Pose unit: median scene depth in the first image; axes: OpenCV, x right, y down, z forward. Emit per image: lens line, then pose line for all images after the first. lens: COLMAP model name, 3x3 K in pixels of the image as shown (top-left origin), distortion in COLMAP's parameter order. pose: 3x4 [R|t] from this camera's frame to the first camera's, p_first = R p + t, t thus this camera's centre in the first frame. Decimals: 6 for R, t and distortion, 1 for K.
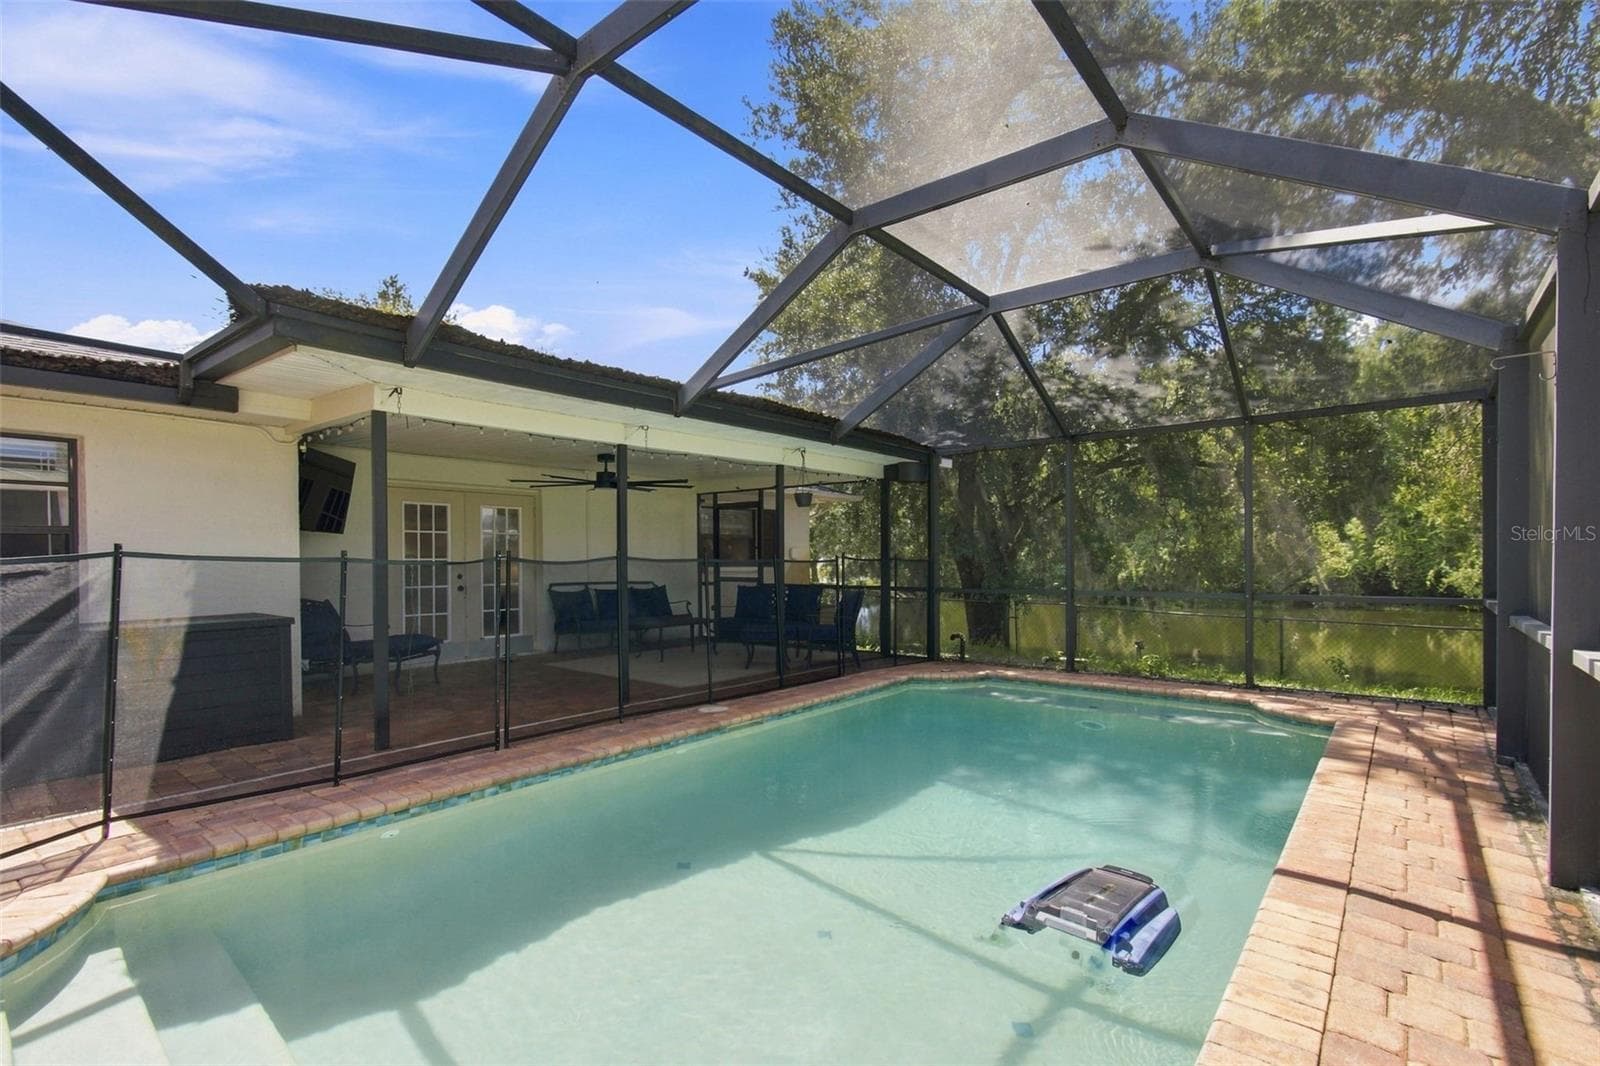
lens RADIAL K [[704.2, 0, 801.4], [0, 704.2, 535.8], [0, 0, 1]] dist [-0.001548, 0.000022]
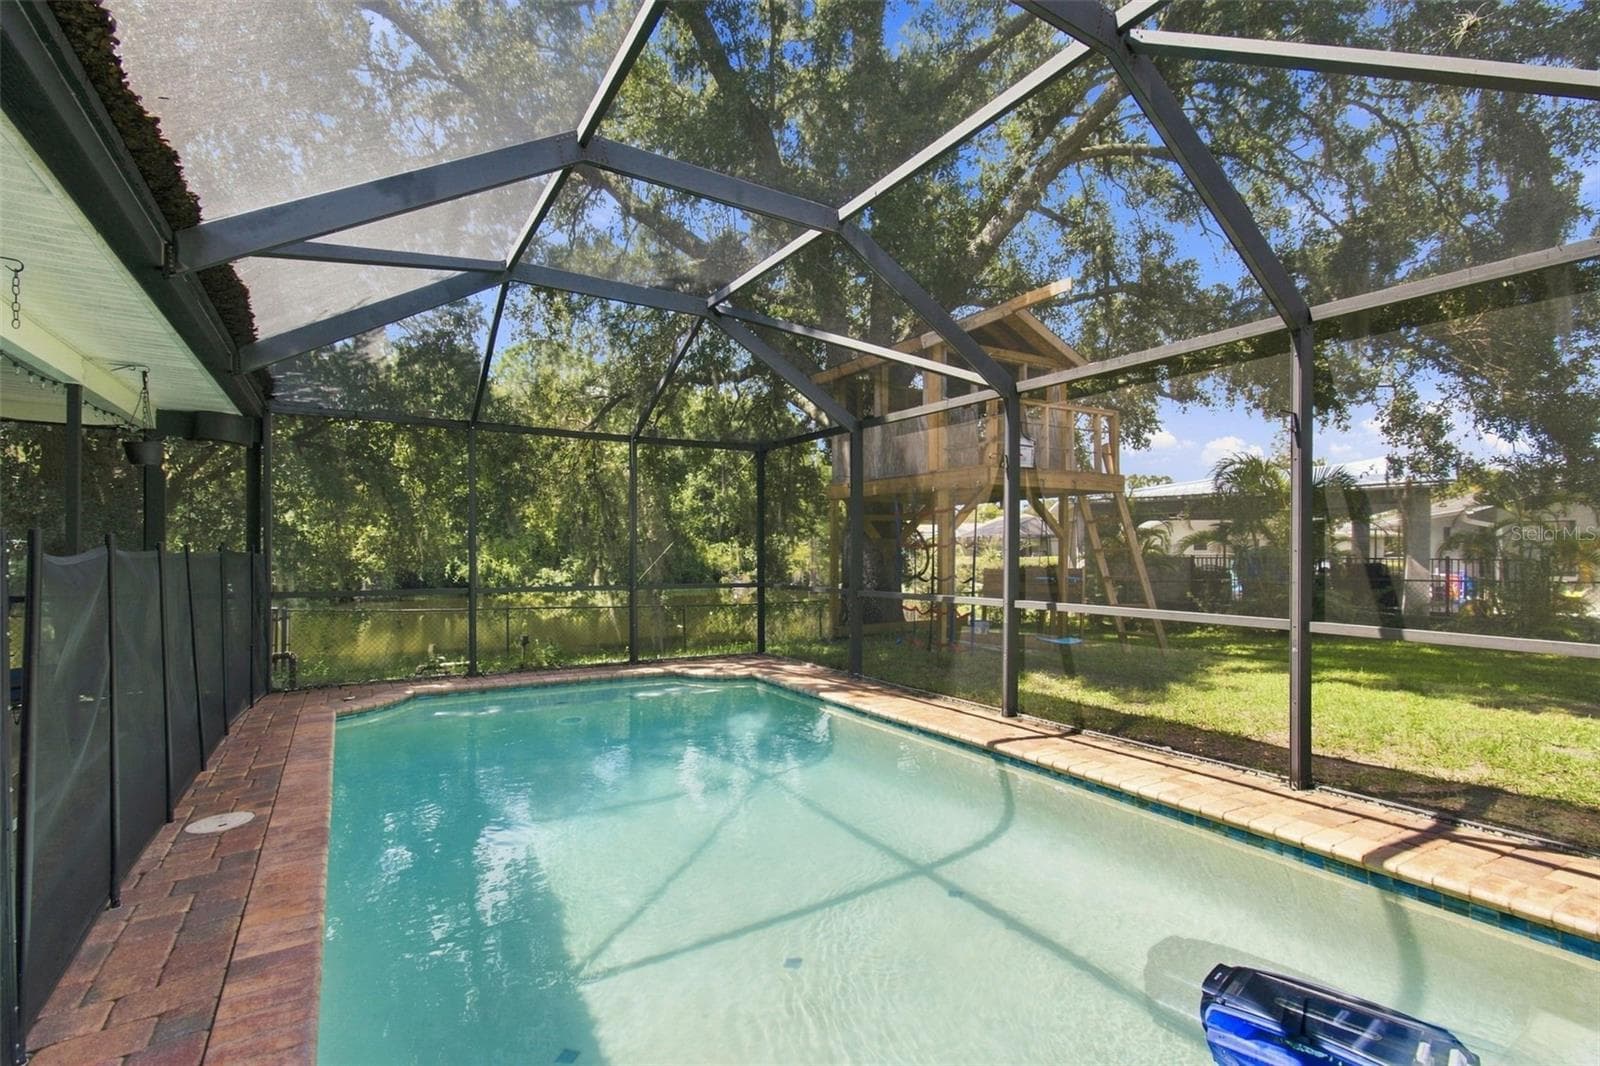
lens RADIAL K [[752.2, 0, 806.2], [0, 752.2, 550.0], [0, 0, 1]] dist [0.025550, -0.000021]
pose [[0.332970, 0.008923, 0.942895, -0.564449], [-0.034101, 0.999415, 0.002585, 0.029697], [-0.942321, -0.033015, 0.333079, 0.447304]]
